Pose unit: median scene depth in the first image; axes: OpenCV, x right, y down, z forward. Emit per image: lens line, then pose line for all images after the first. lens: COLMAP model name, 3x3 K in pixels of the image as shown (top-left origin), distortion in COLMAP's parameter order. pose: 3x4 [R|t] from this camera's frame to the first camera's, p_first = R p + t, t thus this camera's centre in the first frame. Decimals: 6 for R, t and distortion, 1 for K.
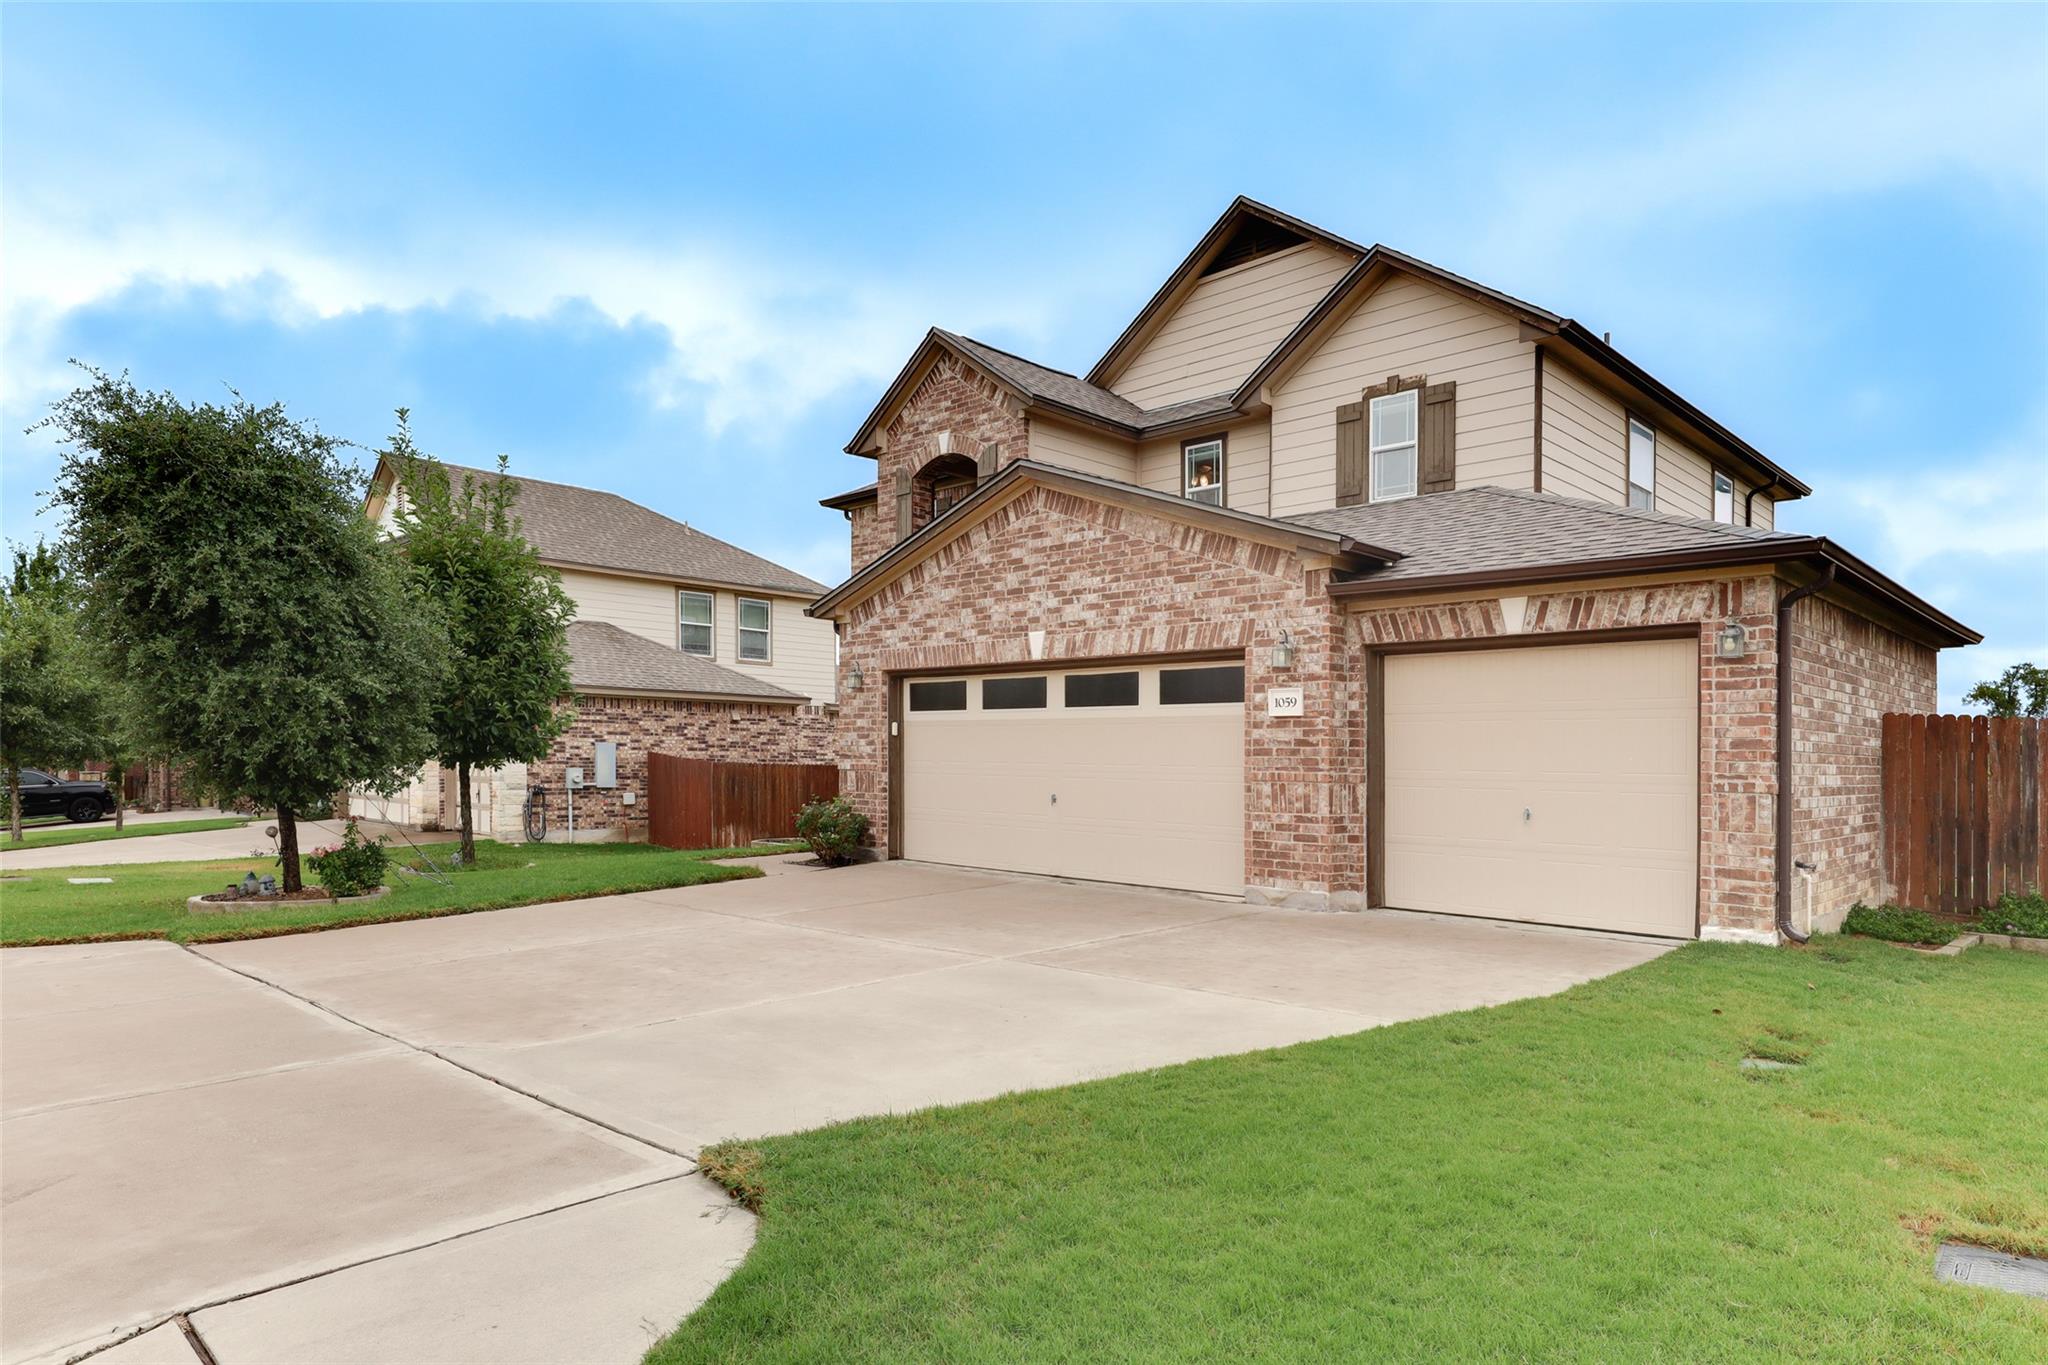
lens RADIAL K [[1088.9, 0, 1050.8], [0, 1088.9, 745.3], [0, 0, 1]] dist [0.003776, 0.000708]
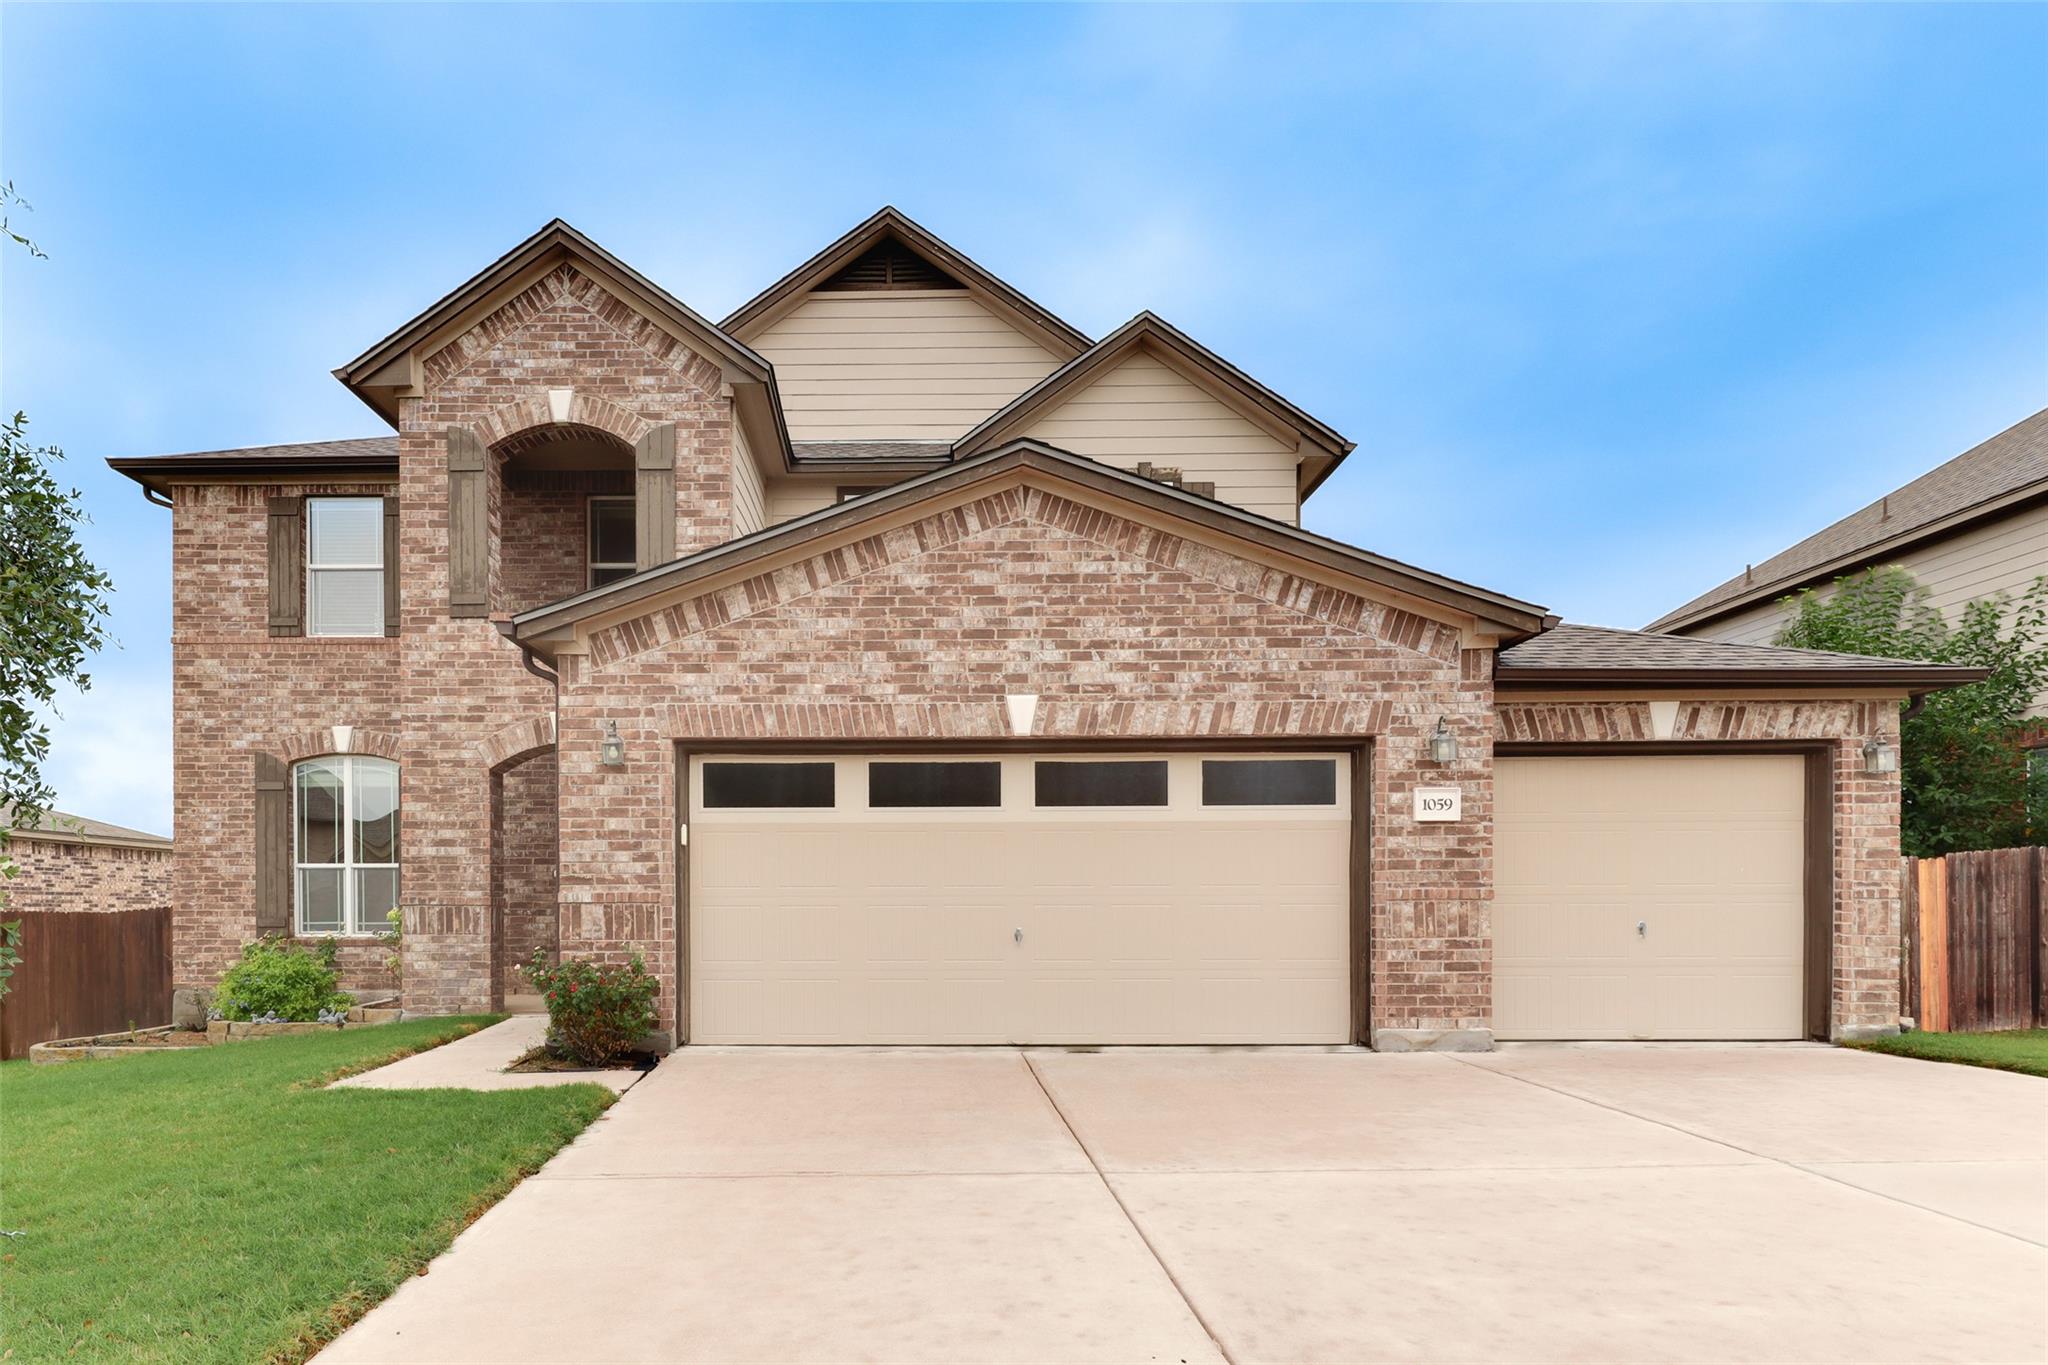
lens RADIAL K [[1121.0, 0, 1033.4], [0, 1121.0, 885.7], [0, 0, 1]] dist [0.004313, -0.000505]
pose [[0.762015, -0.004832, 0.647541, -0.503862], [0.005109, 0.999986, 0.001450, 0.017253], [-0.647539, 0.002203, 0.762029, 0.481448]]
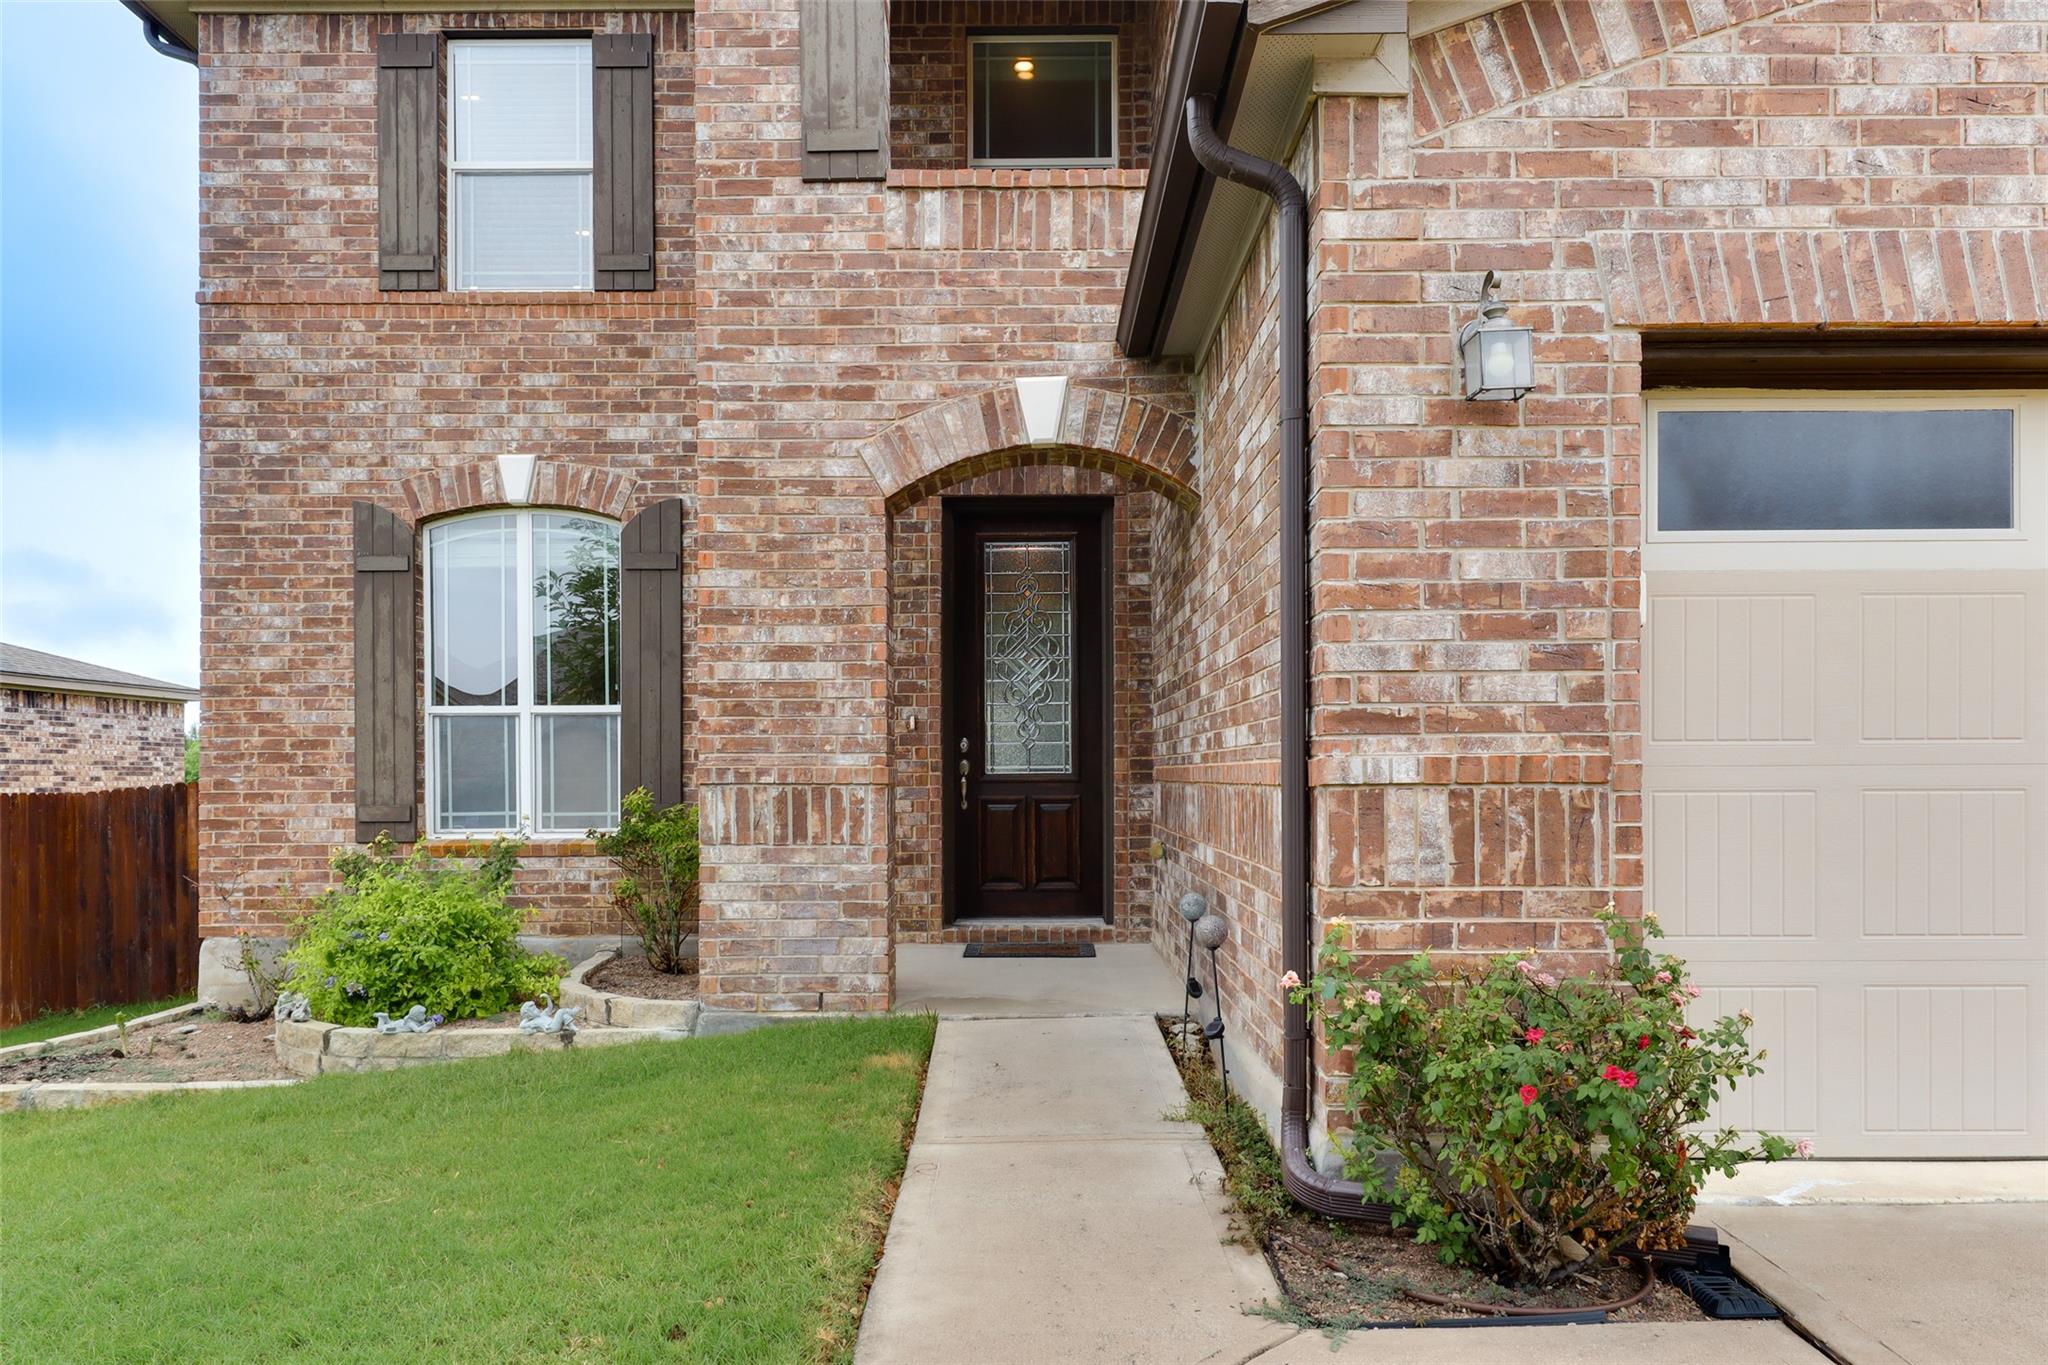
lens RADIAL K [[1088.9, 0, 1050.8], [0, 1088.9, 745.3], [0, 0, 1]] dist [0.003776, 0.000708]
pose [[0.745170, -0.003891, 0.666864, -0.483447], [0.008013, 0.999963, -0.003119, 0.019092], [-0.666827, 0.007668, 0.745173, 1.130350]]
